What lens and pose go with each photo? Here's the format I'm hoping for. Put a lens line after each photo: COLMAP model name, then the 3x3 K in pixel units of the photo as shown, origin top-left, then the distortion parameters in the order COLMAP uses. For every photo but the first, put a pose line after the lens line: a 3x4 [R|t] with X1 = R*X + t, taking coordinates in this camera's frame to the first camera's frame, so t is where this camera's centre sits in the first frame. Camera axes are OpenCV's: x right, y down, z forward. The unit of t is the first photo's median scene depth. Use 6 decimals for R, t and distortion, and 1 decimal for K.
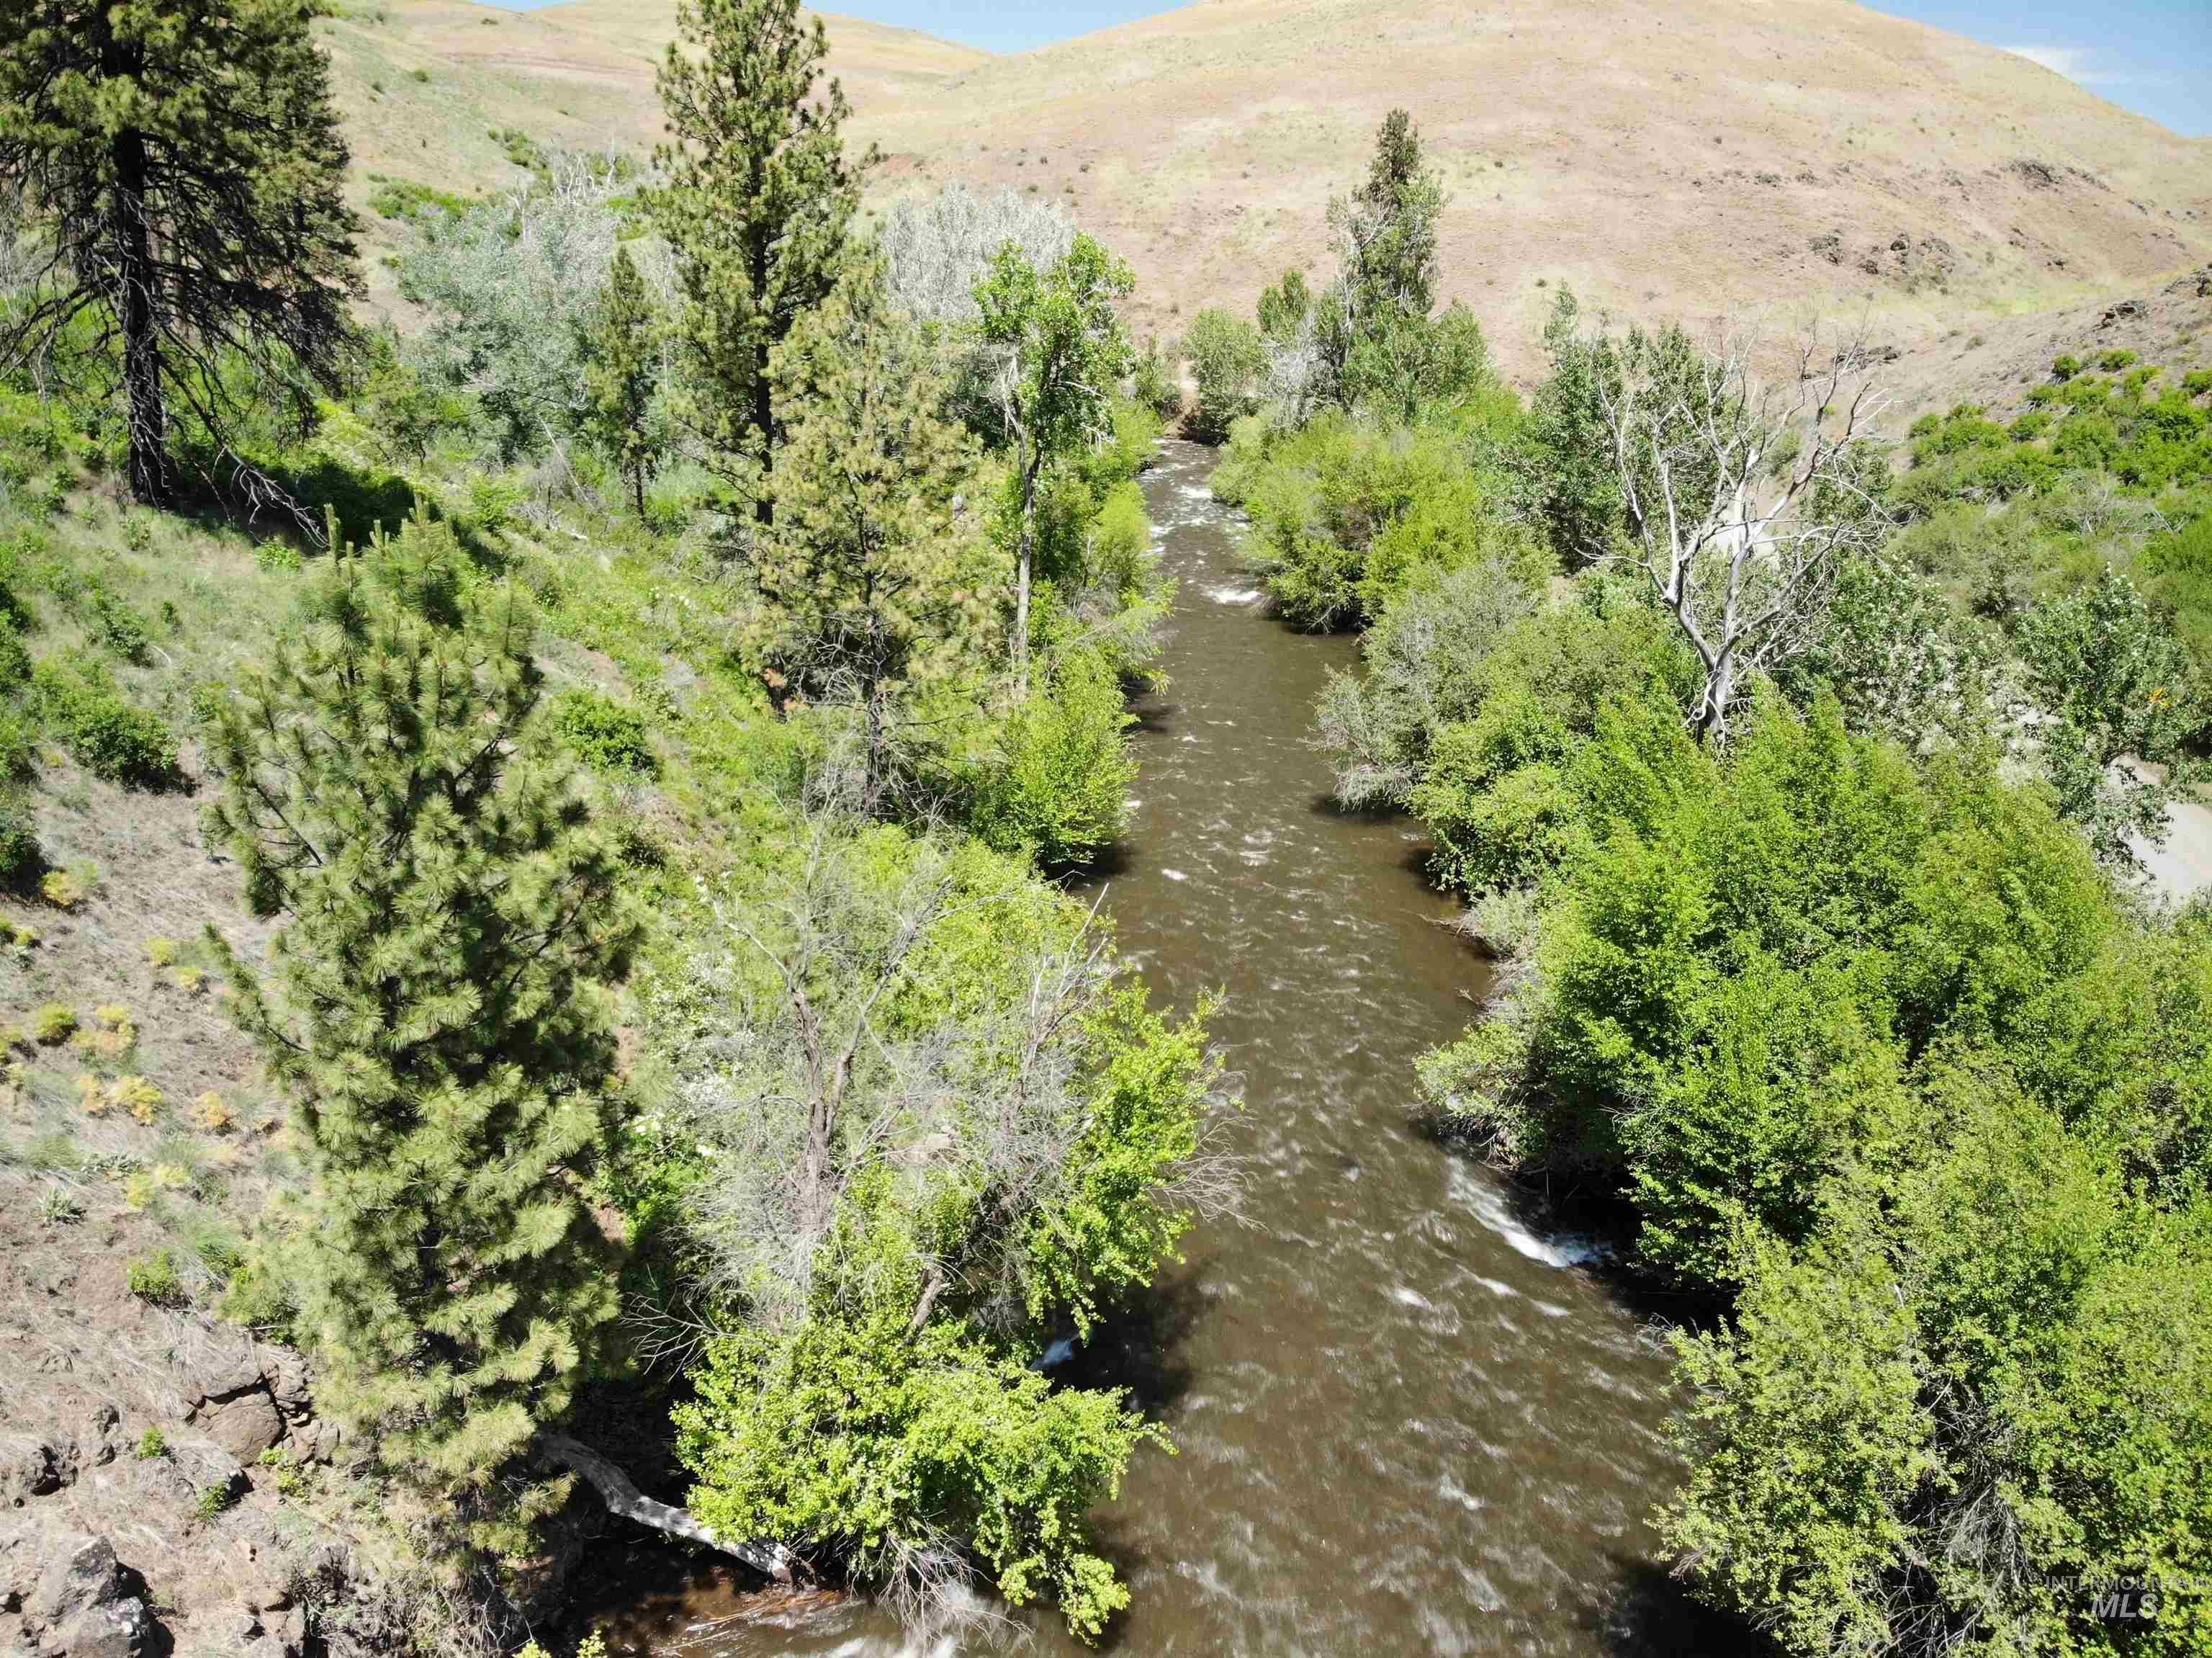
lens RADIAL K [[1634.0, 0, 1107.9], [0, 1634.0, 793.3], [0, 0, 1]] dist [0.048927, -0.157208]
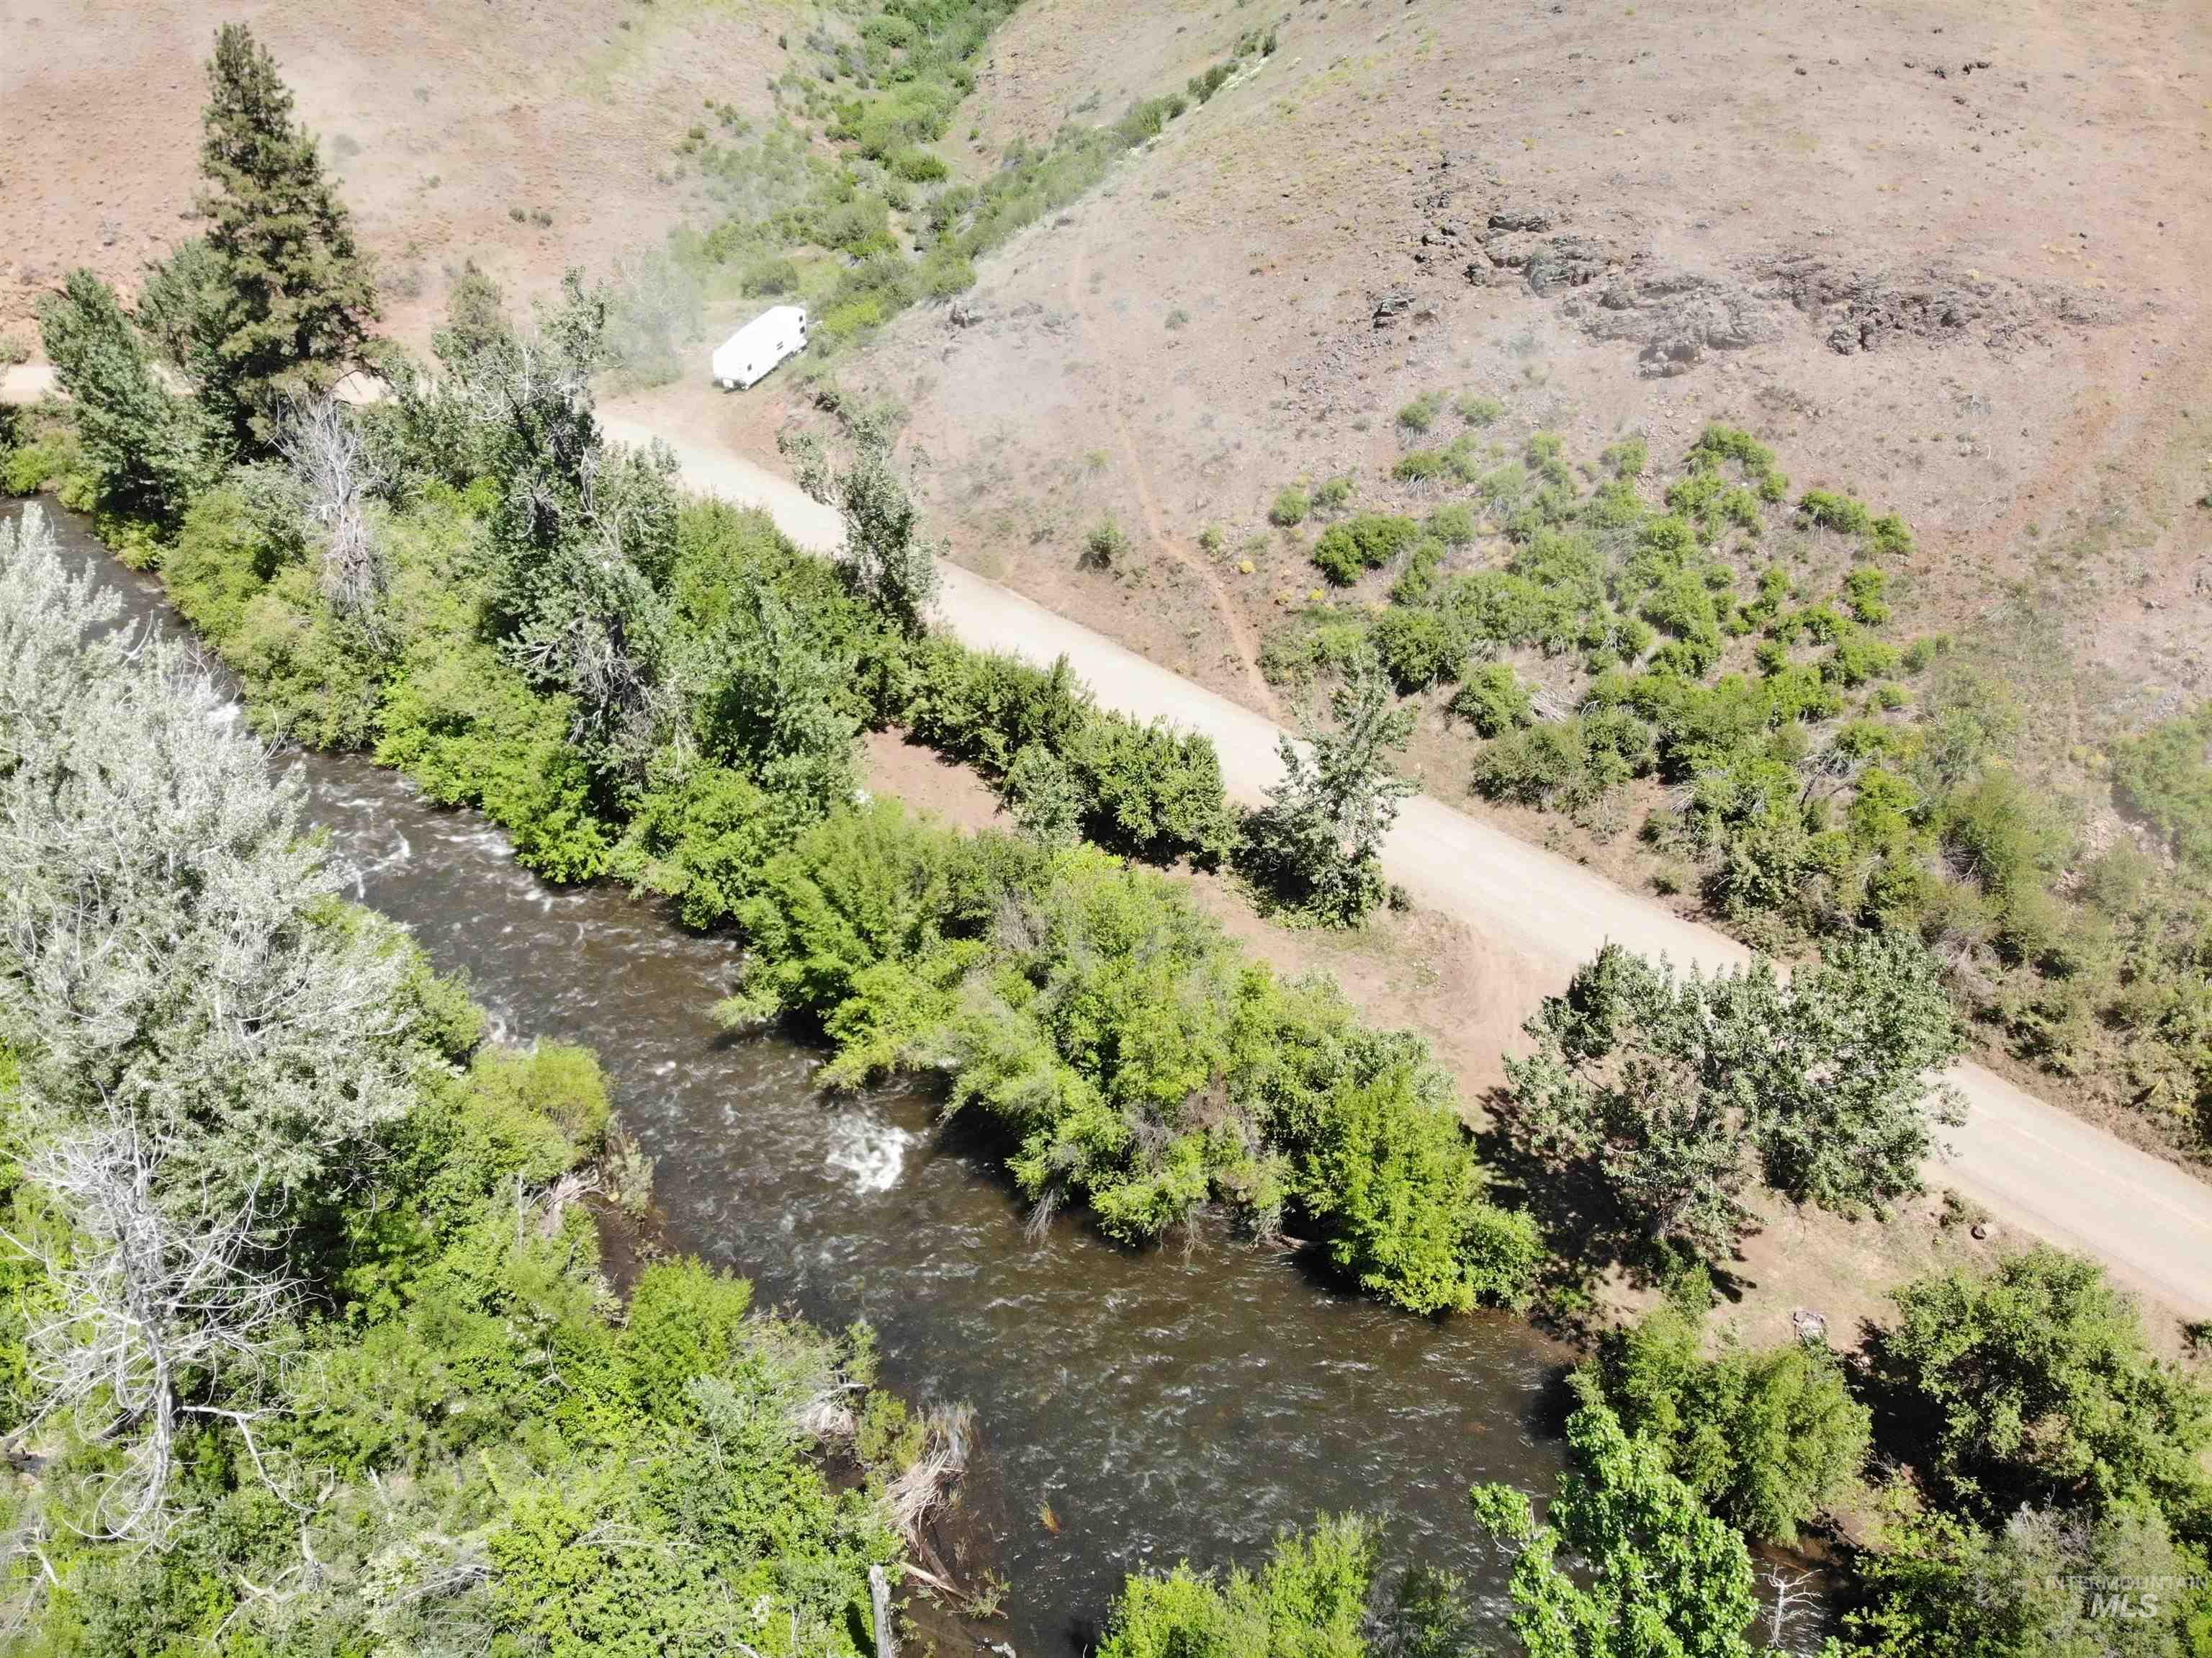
lens RADIAL K [[1634.0, 0, 1096.5], [0, 1634.0, 845.1], [0, 0, 1]] dist [0.048927, -0.157208]
pose [[0.613800, -0.476880, 0.629155, -0.095685], [0.246229, 0.872829, 0.421357, -0.201169], [-0.750081, -0.103712, 0.653163, 0.201631]]
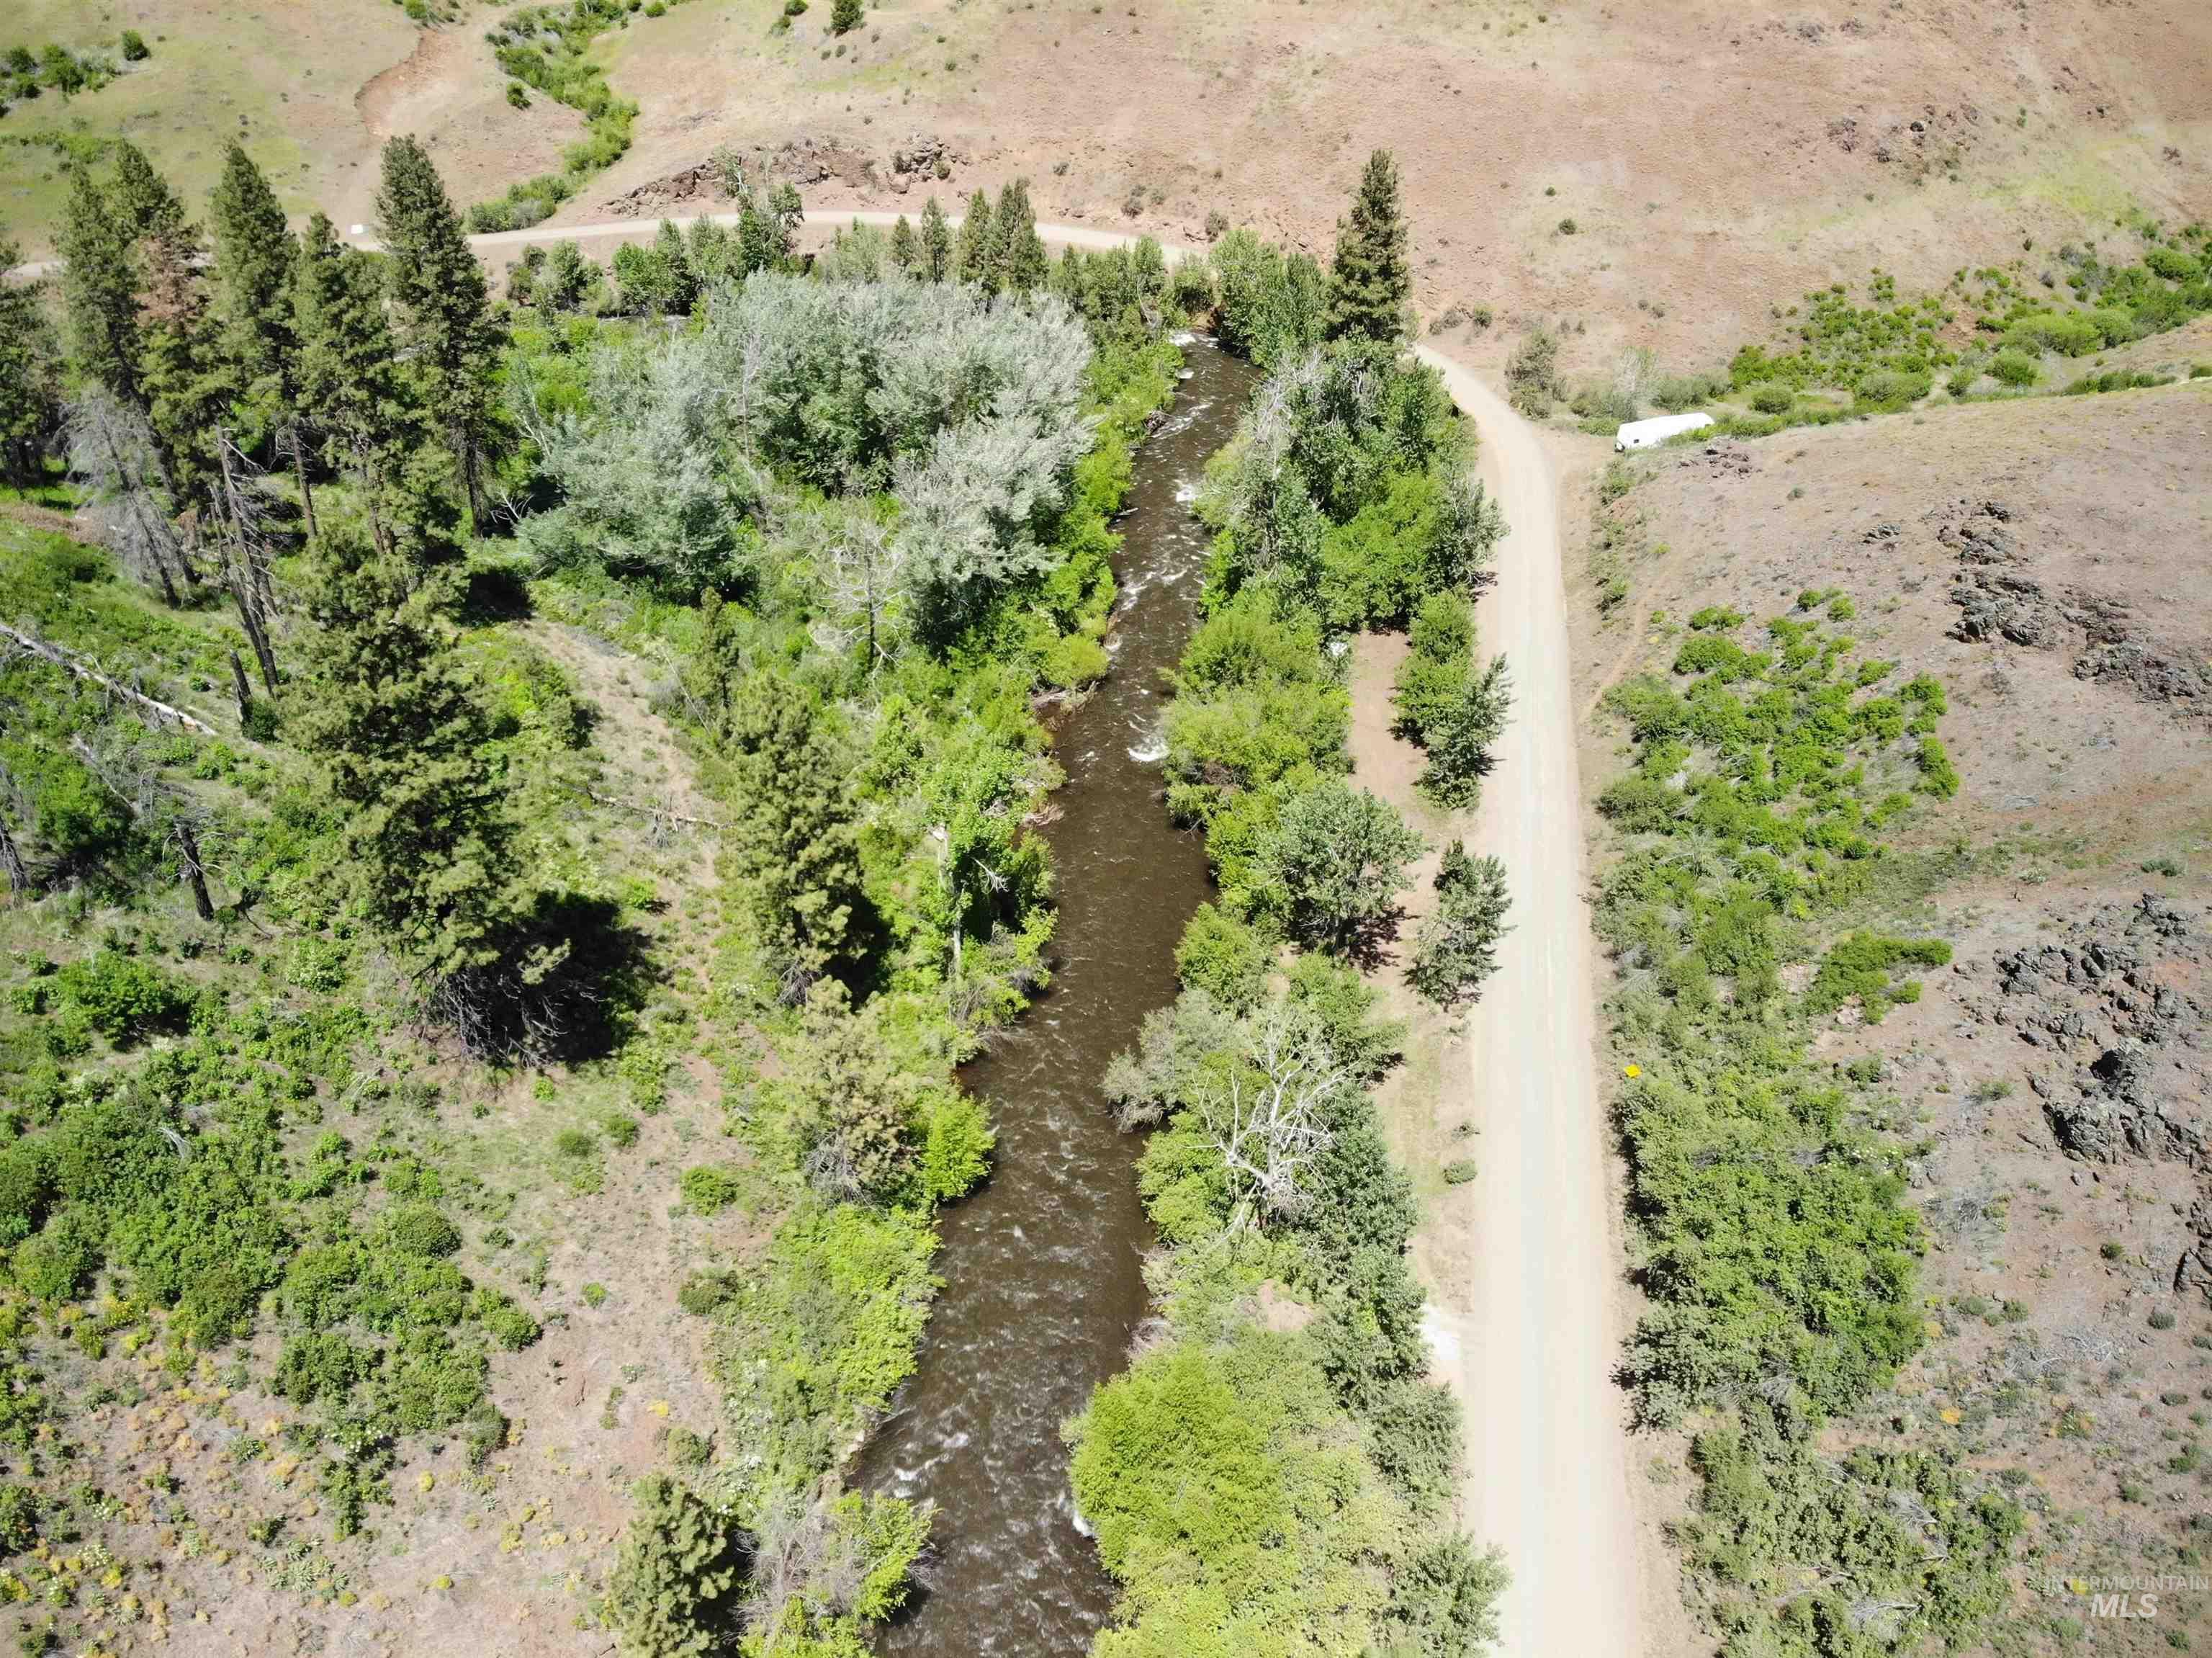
lens RADIAL K [[1652.7, 0, 1088.0], [0, 1652.7, 847.5], [0, 0, 1]] dist [-0.007758, -0.055565]
pose [[0.996319, 0.043863, -0.073656, 0.050062], [-0.018851, 0.950255, 0.310903, -0.194389], [0.083629, -0.308370, 0.947583, -0.154624]]
